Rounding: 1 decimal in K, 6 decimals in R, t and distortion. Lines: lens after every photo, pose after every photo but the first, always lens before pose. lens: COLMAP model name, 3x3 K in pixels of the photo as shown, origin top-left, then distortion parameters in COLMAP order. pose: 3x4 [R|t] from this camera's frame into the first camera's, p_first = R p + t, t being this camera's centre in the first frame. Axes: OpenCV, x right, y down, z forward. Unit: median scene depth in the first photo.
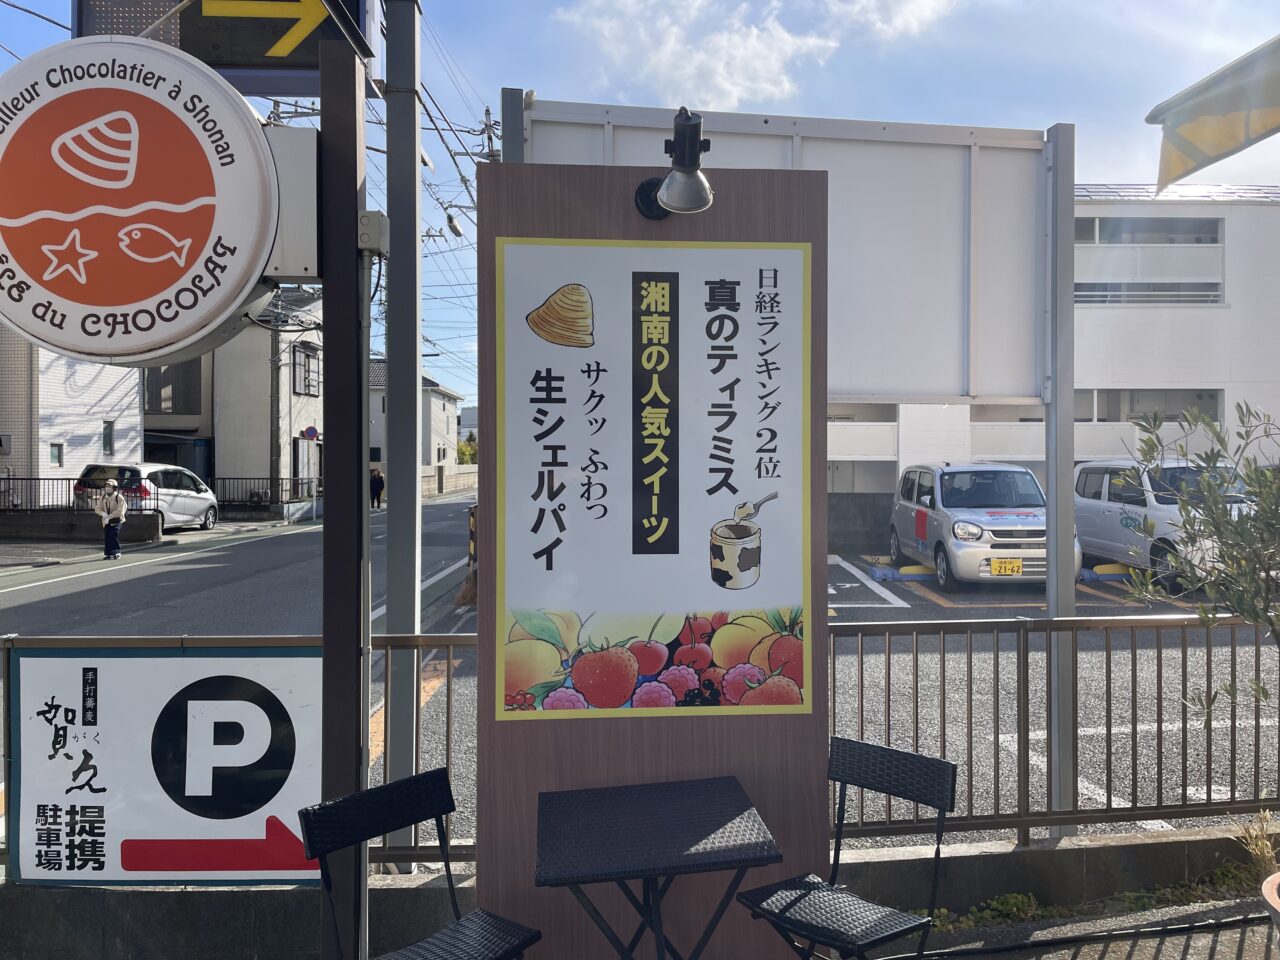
lens RADIAL K [[978.0, 0, 636.9], [0, 978.0, 466.6], [0, 0, 1]] dist [0.072207, -0.067119]
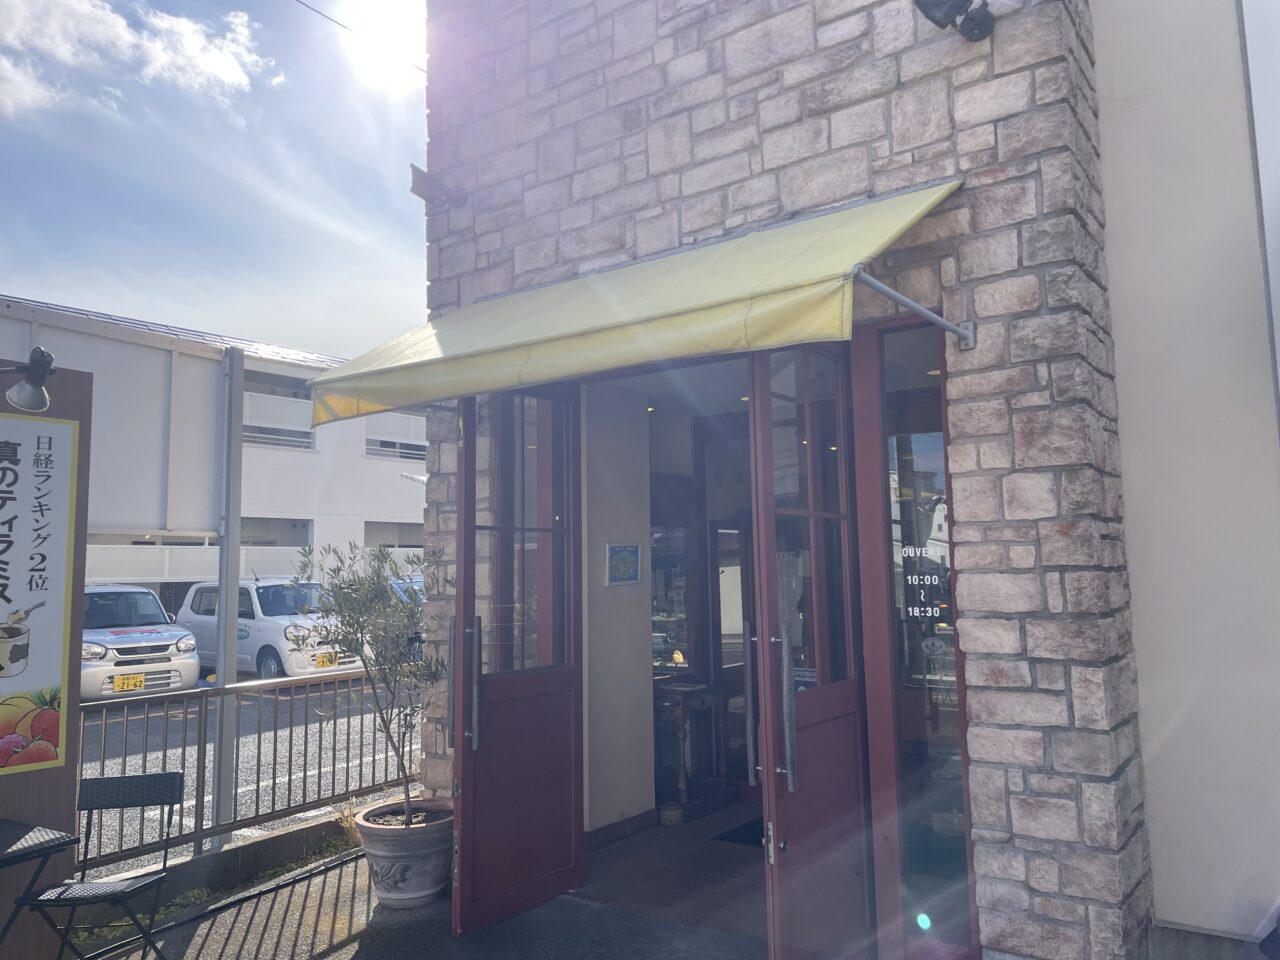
lens RADIAL K [[978.0, 0, 645.8], [0, 978.0, 475.7], [0, 0, 1]] dist [0.072207, -0.067119]
pose [[0.648743, 0.065504, 0.758183, -0.366554], [0.021209, 0.994345, -0.104055, 0.014776], [-0.760712, 0.083585, 0.643686, -0.518471]]
